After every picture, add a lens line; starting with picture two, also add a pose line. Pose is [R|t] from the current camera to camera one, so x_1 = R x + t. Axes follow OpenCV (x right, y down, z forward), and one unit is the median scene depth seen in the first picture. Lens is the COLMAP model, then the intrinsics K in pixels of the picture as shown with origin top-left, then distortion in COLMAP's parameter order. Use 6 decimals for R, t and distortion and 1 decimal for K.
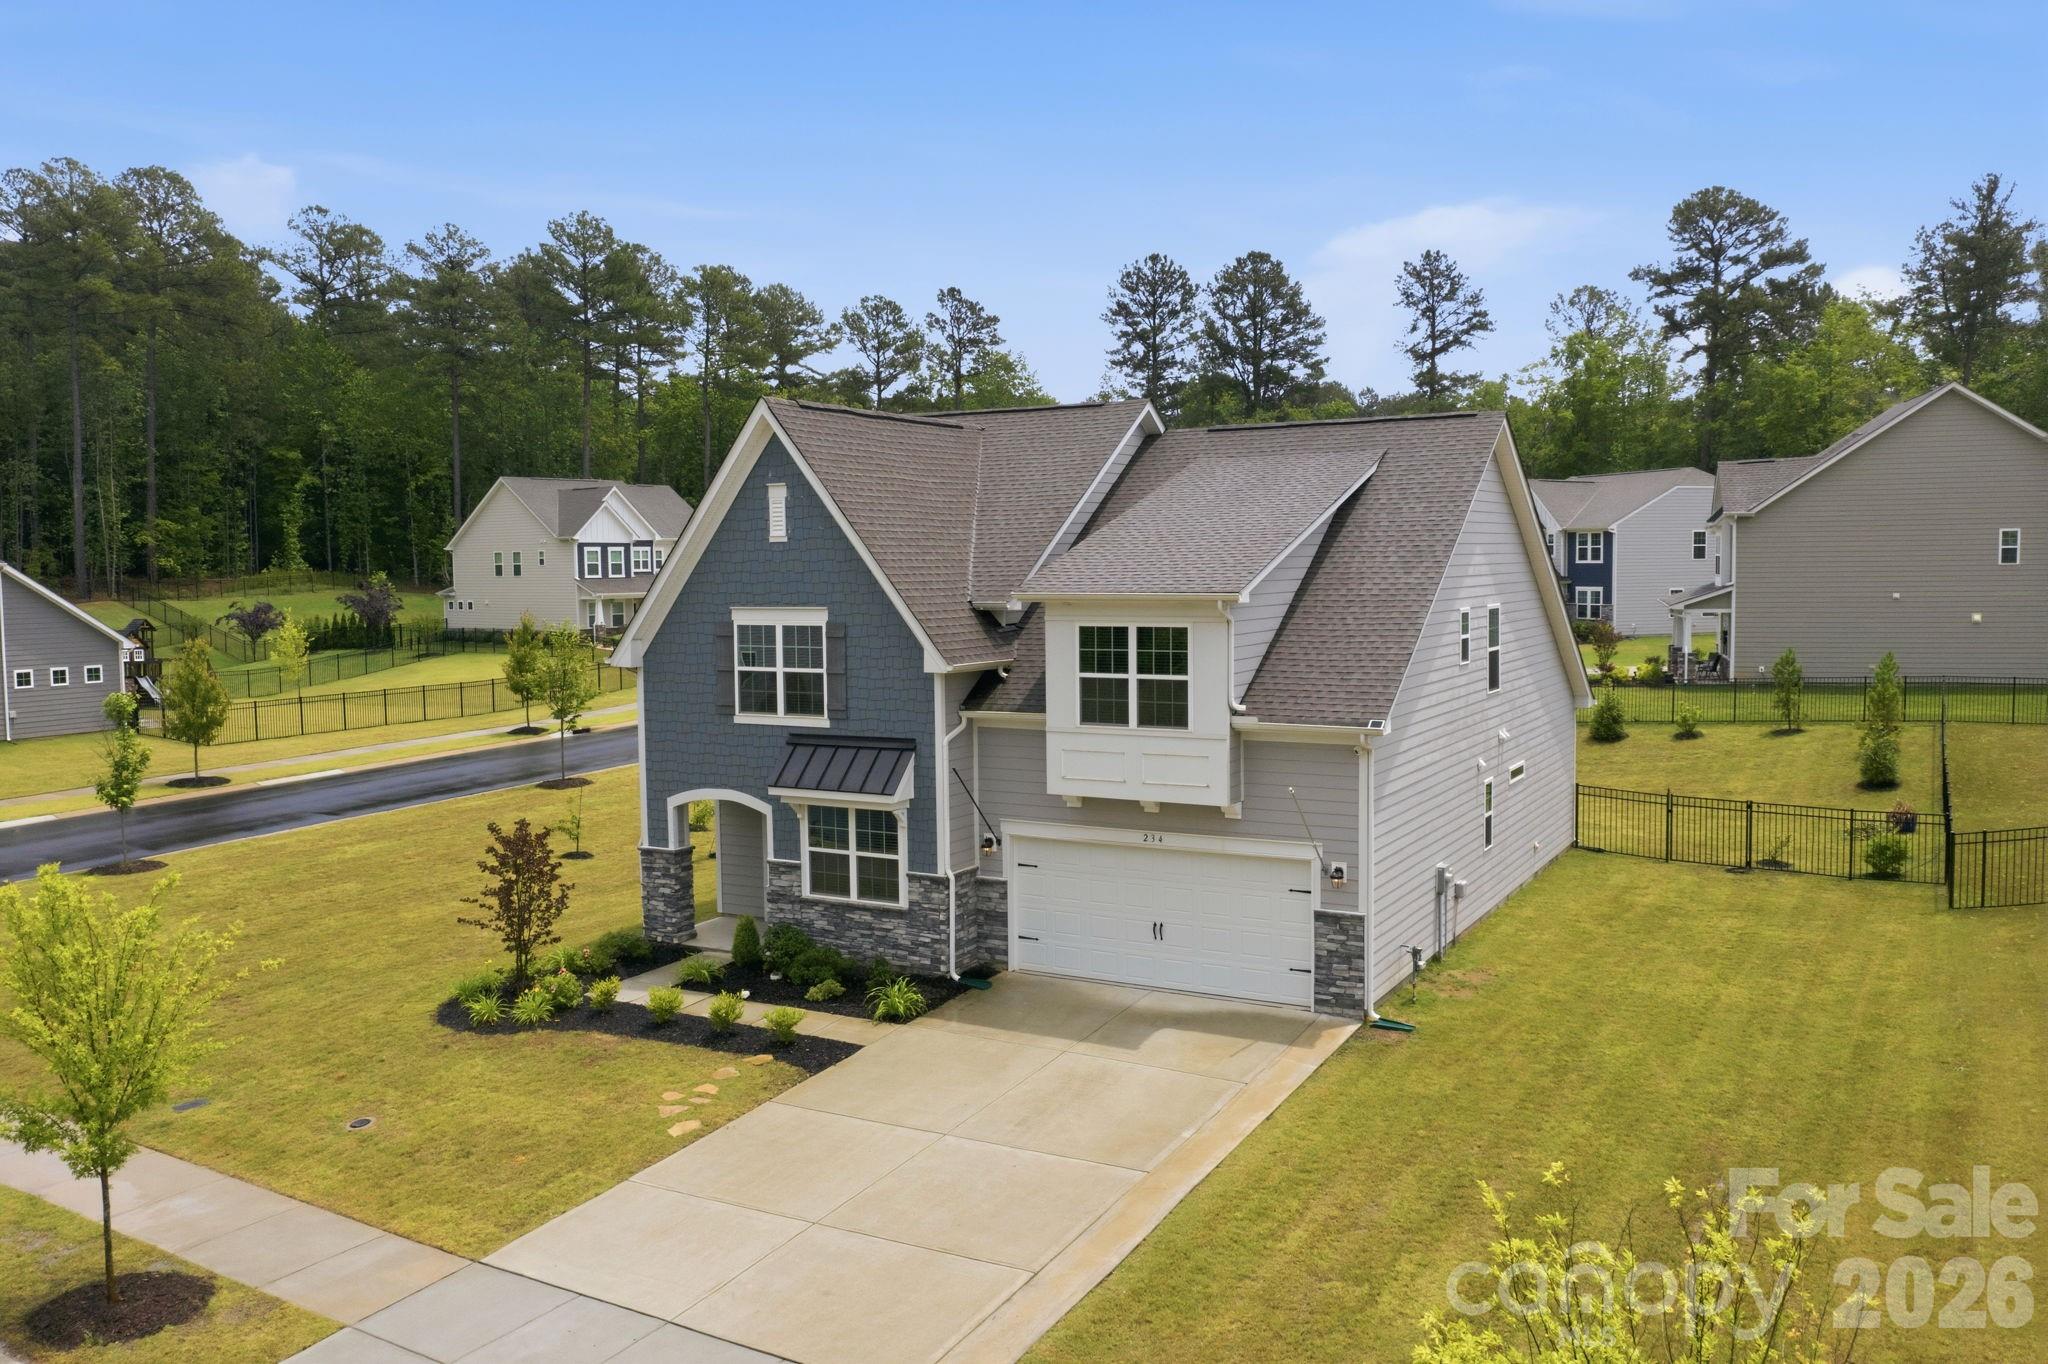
lens RADIAL K [[1618.6, 0, 1024.0], [0, 1618.6, 682.0], [0, 0, 1]] dist [-0.011638, -0.002052]
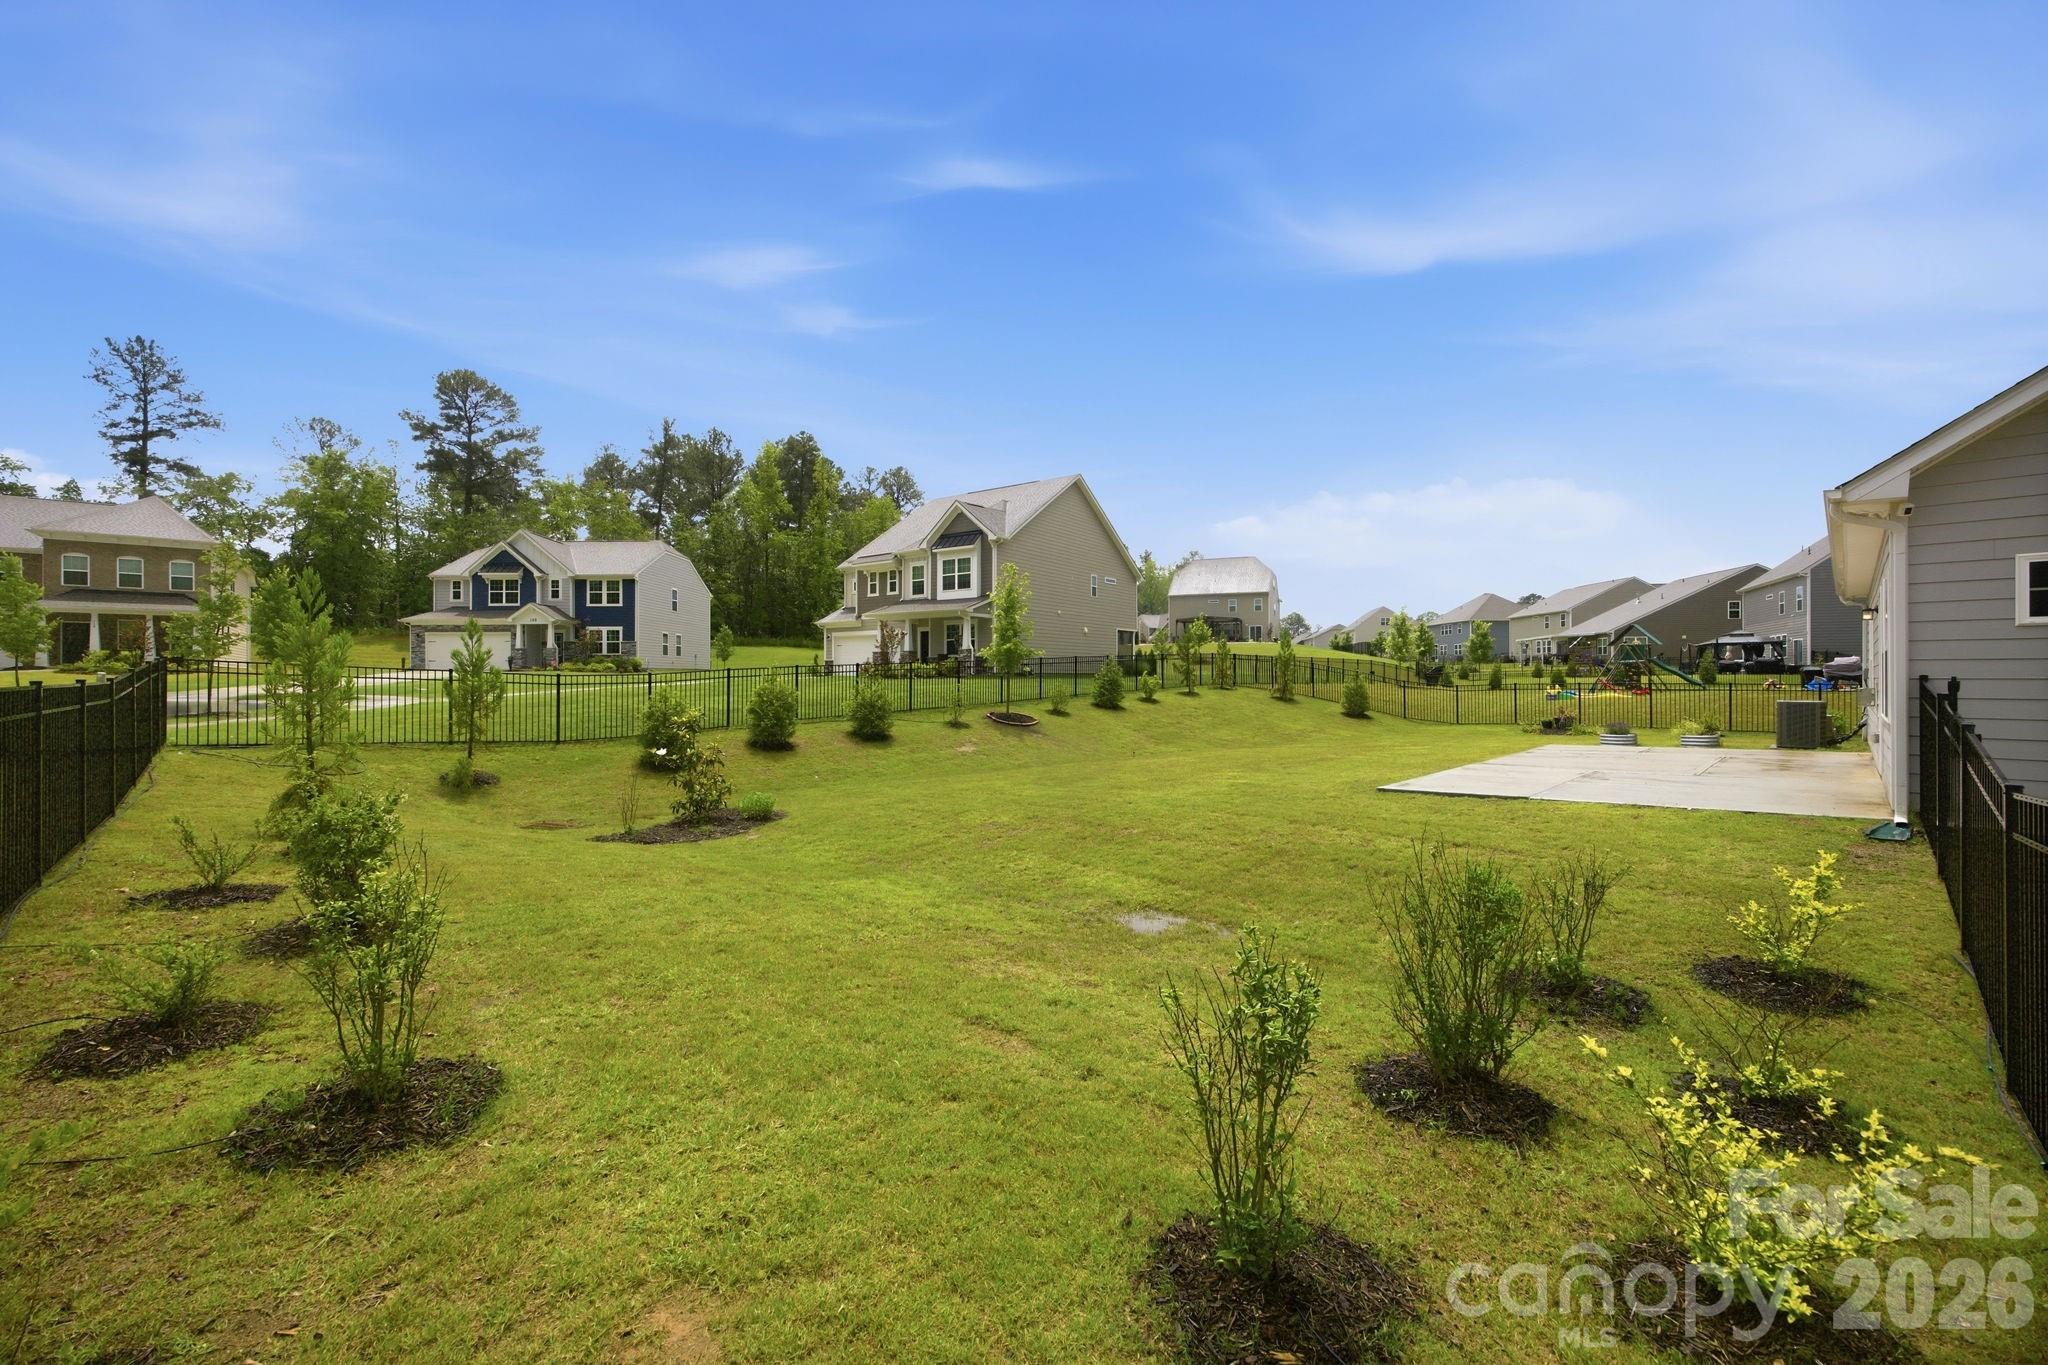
lens RADIAL K [[787.6, 0, 1028.1], [0, 787.6, 673.0], [0, 0, 1]] dist [-0.000315, 0.000087]
pose [[0.320116, 0.023174, 0.947095, -0.250893], [0.061565, 0.997079, -0.045206, 0.053696], [-0.945376, 0.072779, 0.317754, 1.712807]]
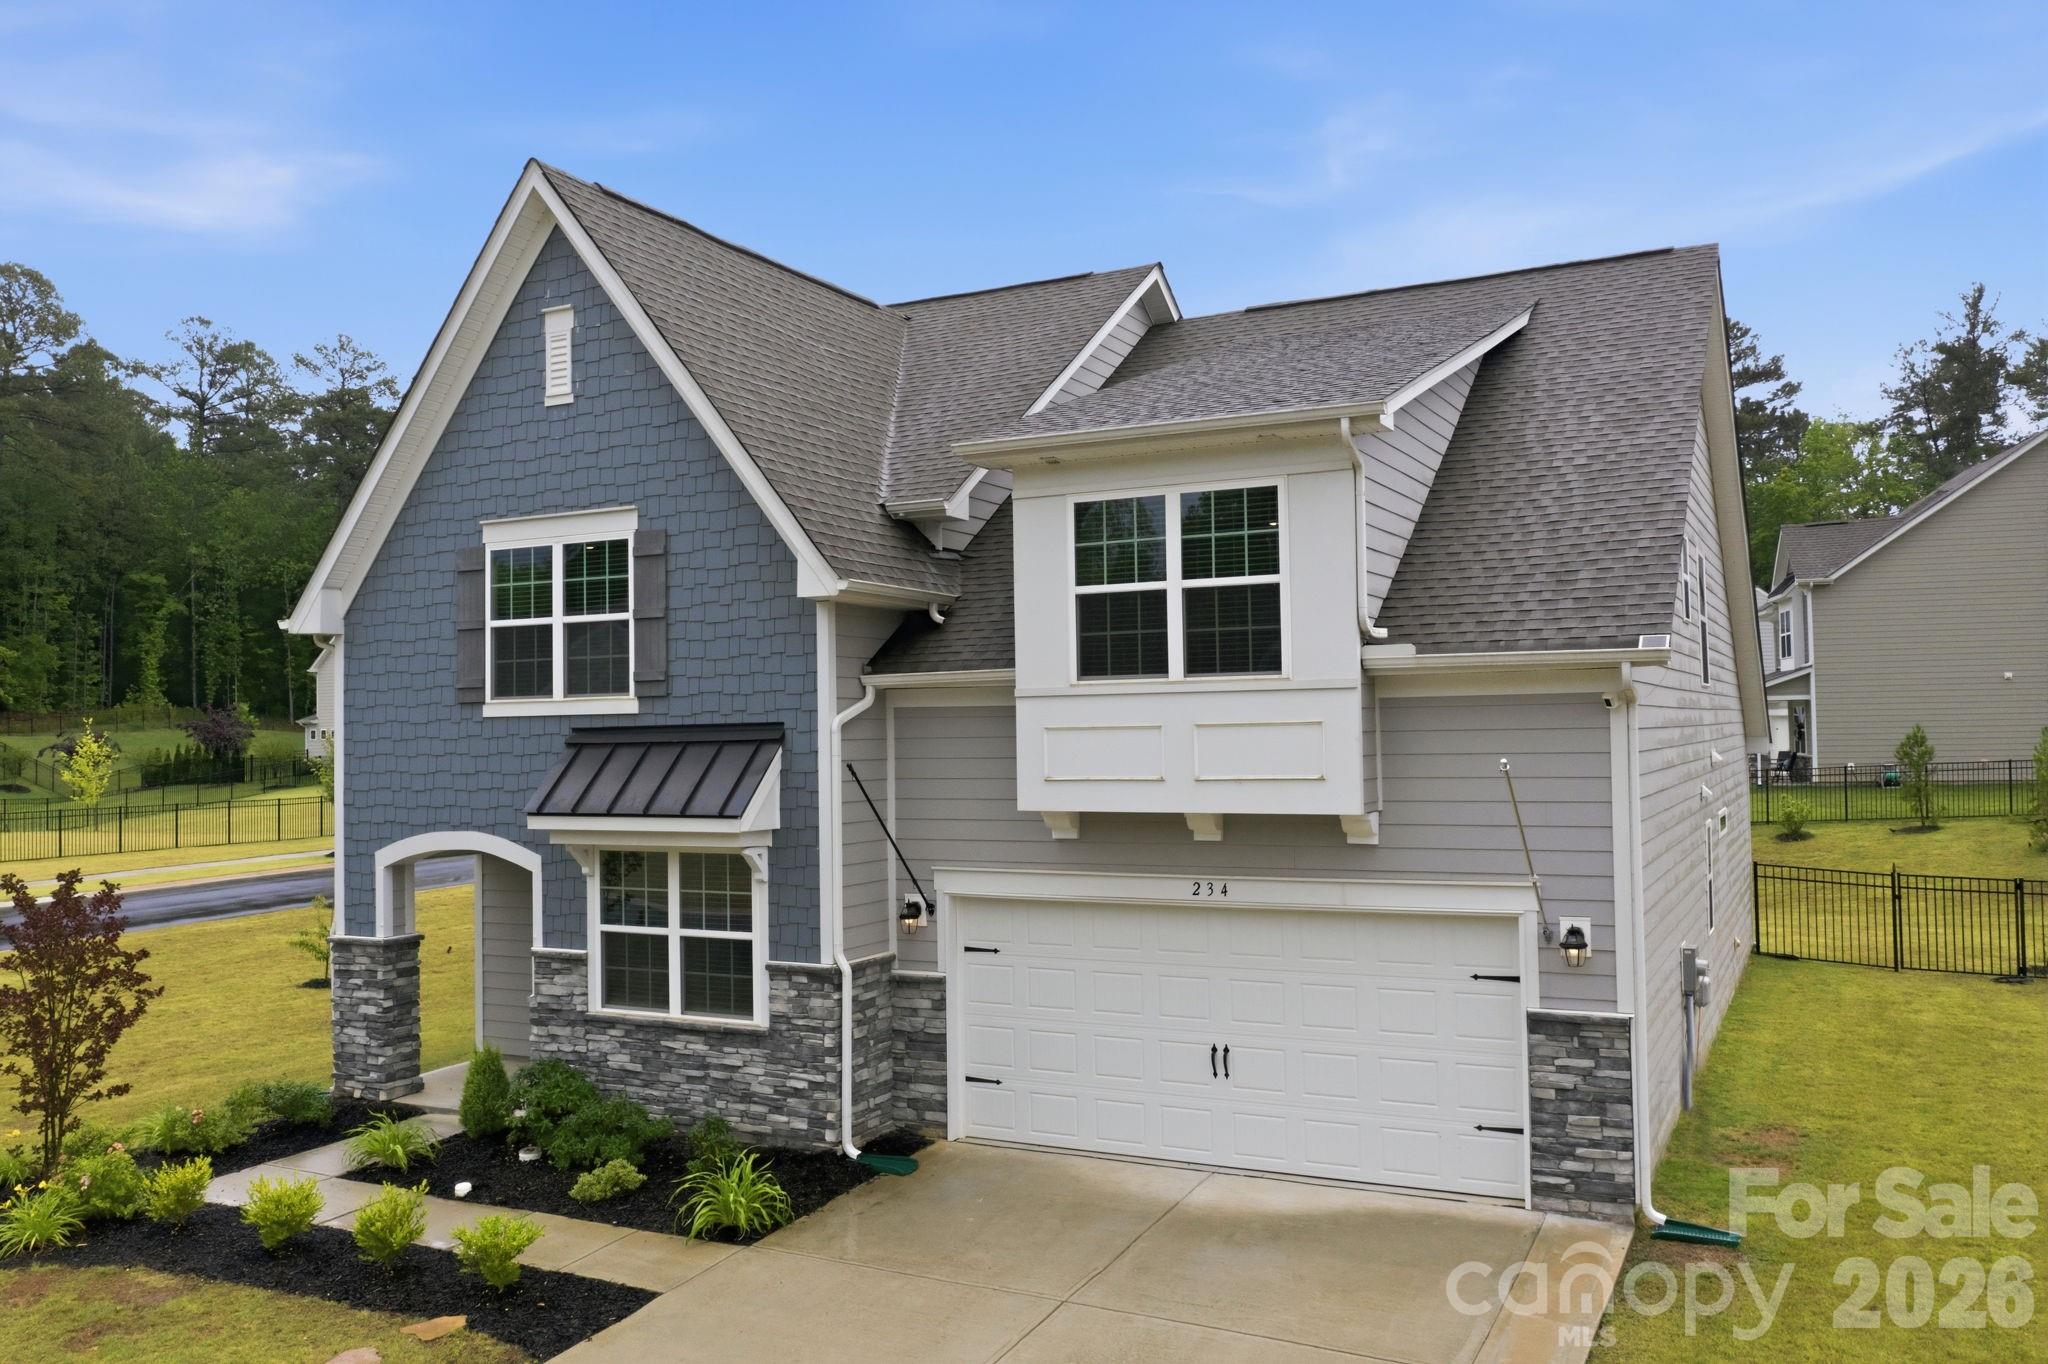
lens RADIAL K [[1618.6, 0, 1024.0], [0, 1618.6, 682.0], [0, 0, 1]] dist [-0.011638, -0.002052]
pose [[0.999230, -0.001820, 0.039182, -0.004952], [0.005990, 0.994284, -0.106598, 0.080627], [-0.038764, 0.106751, 0.993530, 0.424752]]
